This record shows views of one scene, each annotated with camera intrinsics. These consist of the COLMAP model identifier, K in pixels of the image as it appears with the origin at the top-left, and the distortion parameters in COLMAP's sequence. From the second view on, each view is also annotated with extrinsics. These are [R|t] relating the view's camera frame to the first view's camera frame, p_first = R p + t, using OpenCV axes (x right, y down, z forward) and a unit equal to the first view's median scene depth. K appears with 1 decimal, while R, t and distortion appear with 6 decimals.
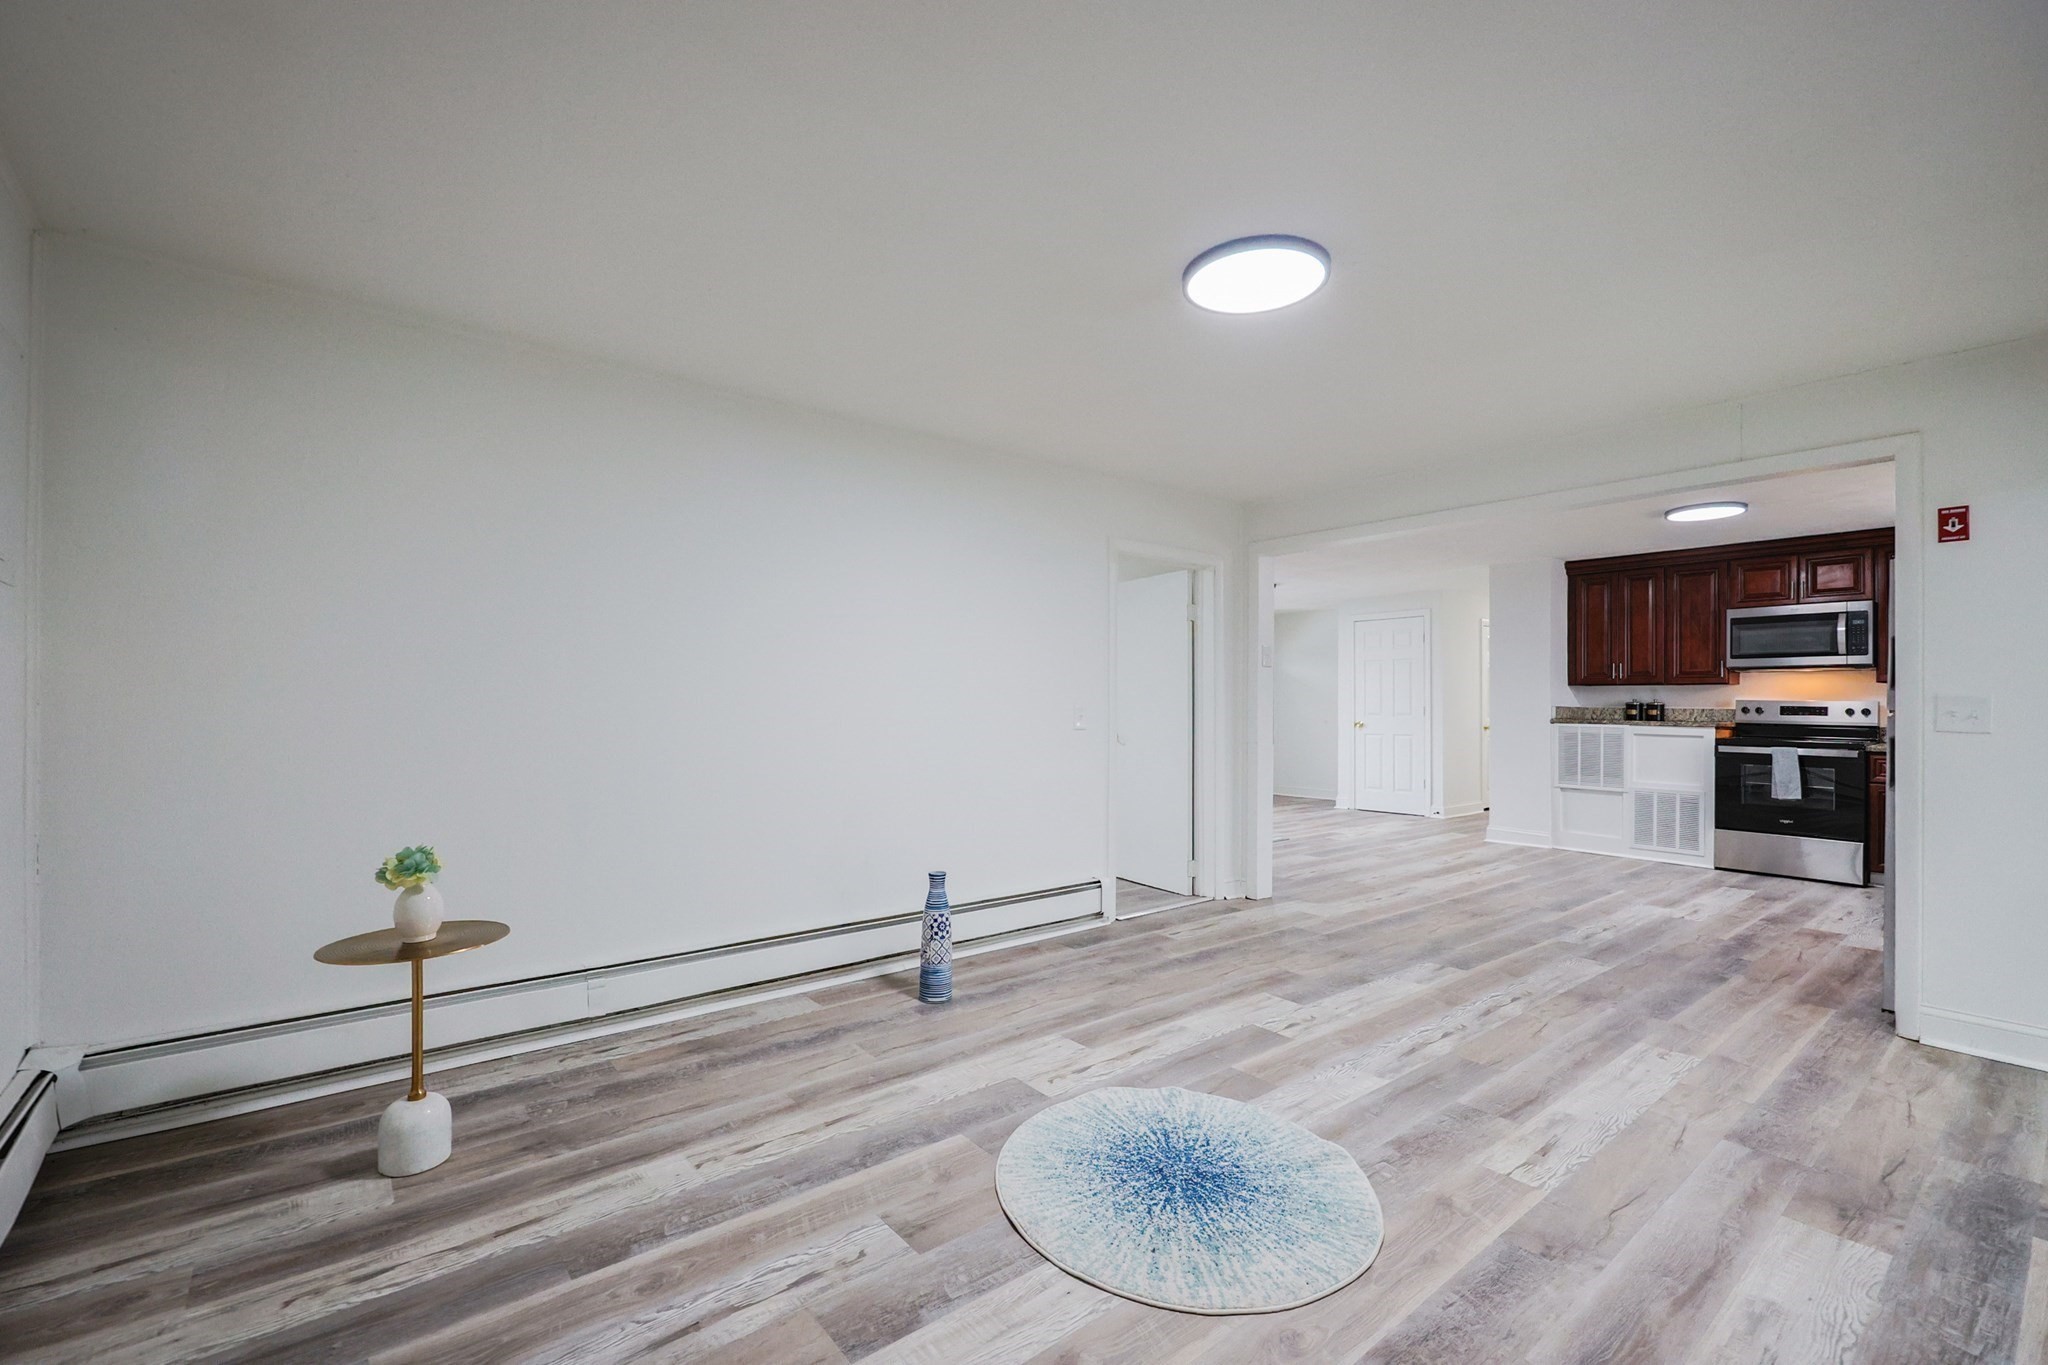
lens RADIAL K [[885.2, 0, 1023.9], [0, 885.2, 691.3], [0, 0, 1]] dist [0.001893, 0.000959]
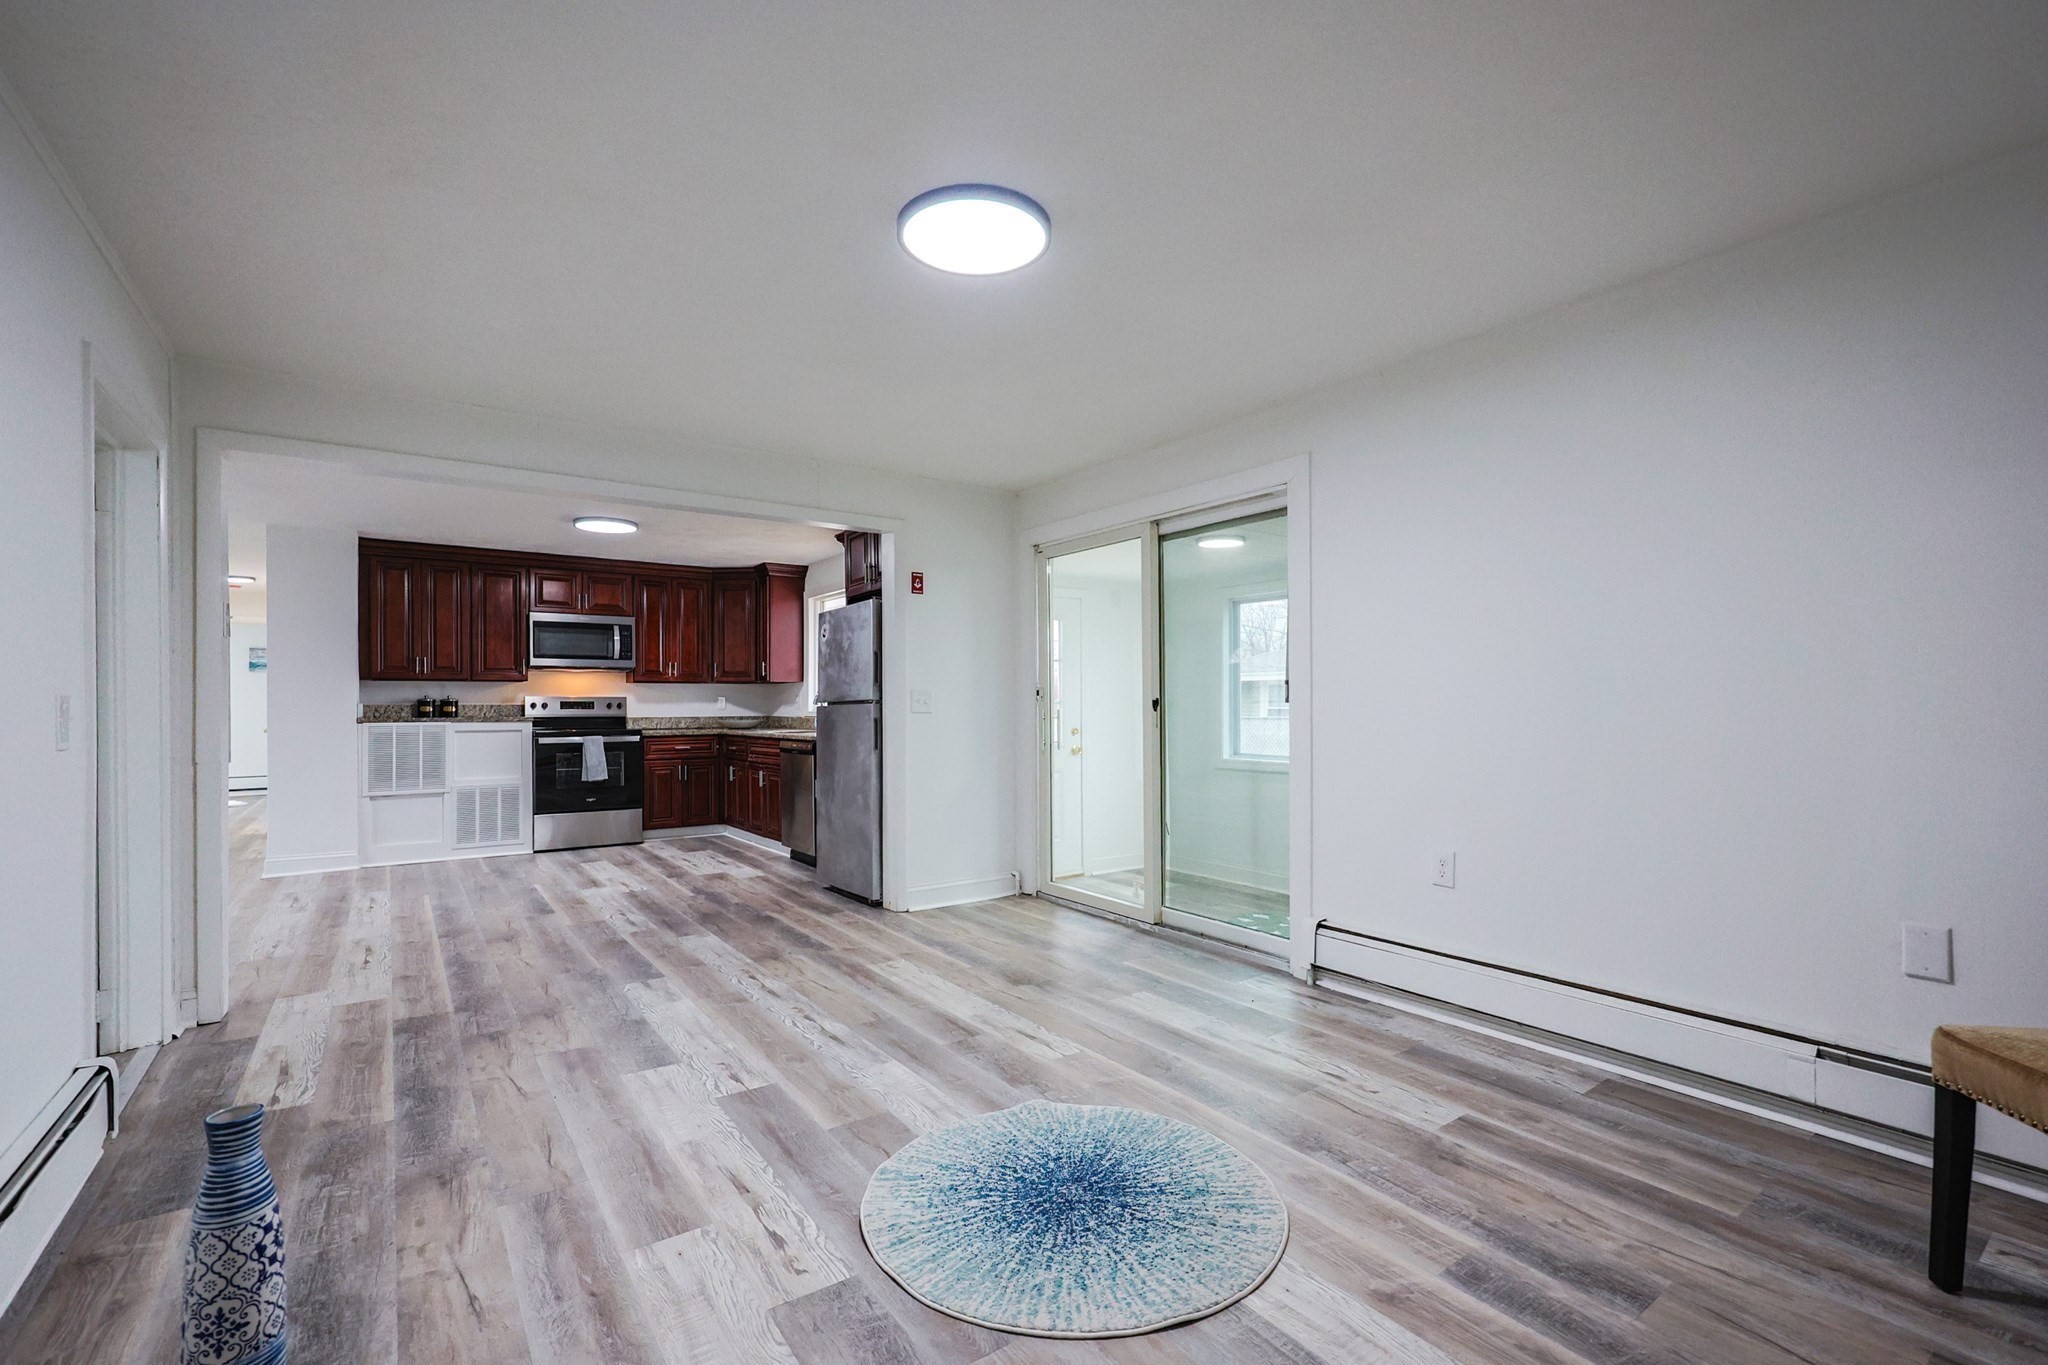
lens RADIAL K [[885.2, 0, 1025.9], [0, 885.2, 699.4], [0, 0, 1]] dist [0.001893, 0.000959]
pose [[0.060077, -0.001522, 0.998193, -0.465234], [-0.006348, 0.999978, 0.001907, 0.014471], [-0.998174, -0.006451, 0.060066, 0.610825]]
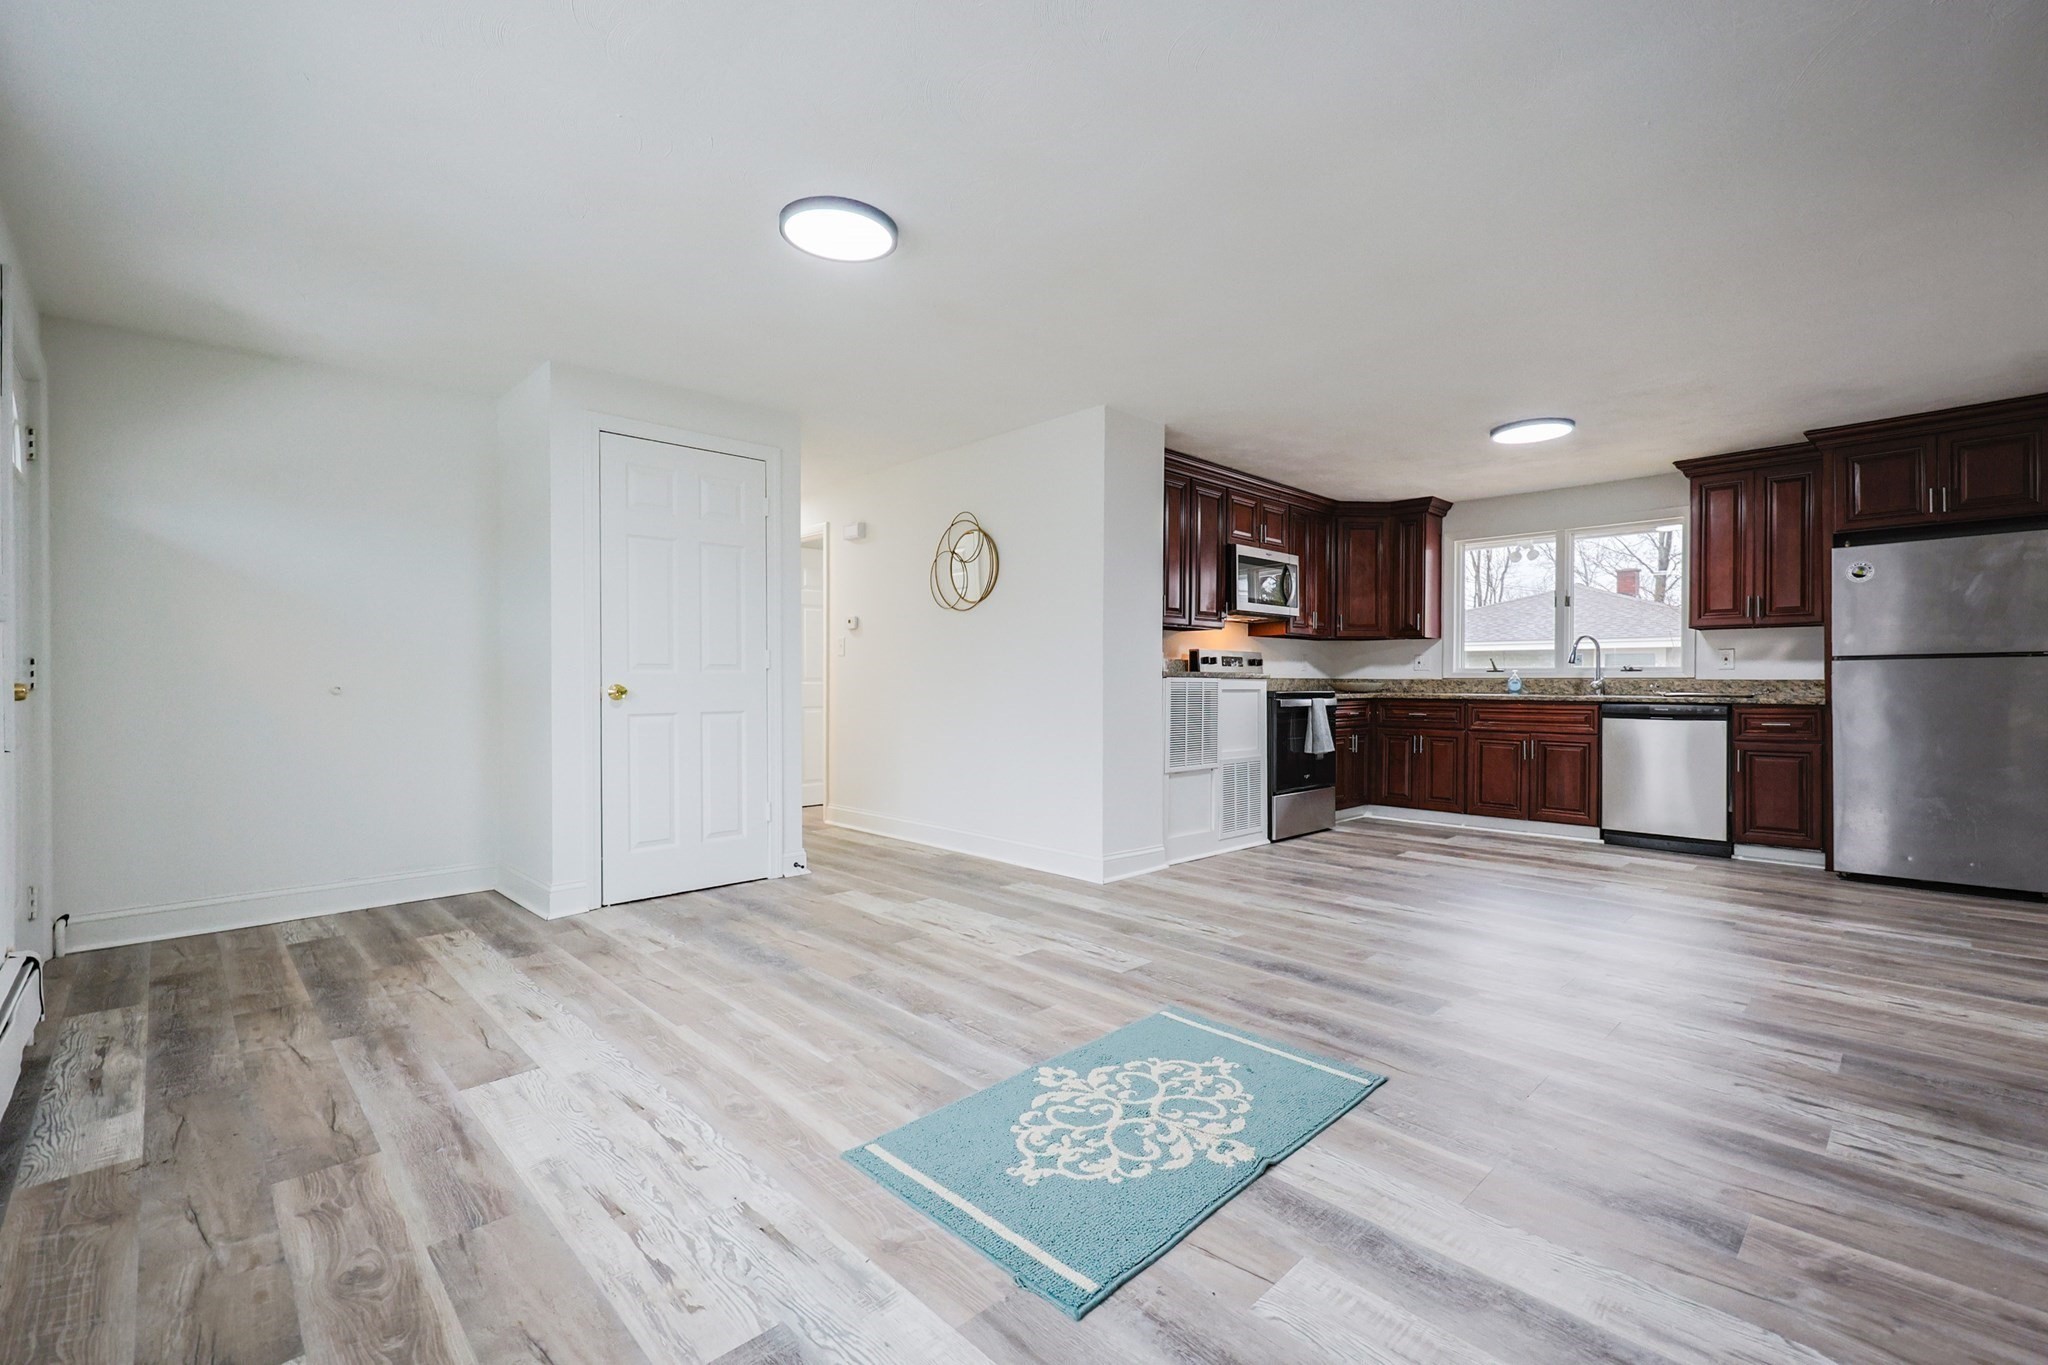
lens RADIAL K [[885.2, 0, 1043.4], [0, 885.2, 687.6], [0, 0, 1]] dist [0.001893, 0.000959]
pose [[-0.092014, -0.015023, 0.995644, -0.107374], [-0.018793, 0.999734, 0.013348, 0.075015], [-0.995580, -0.017483, -0.092272, 2.350118]]
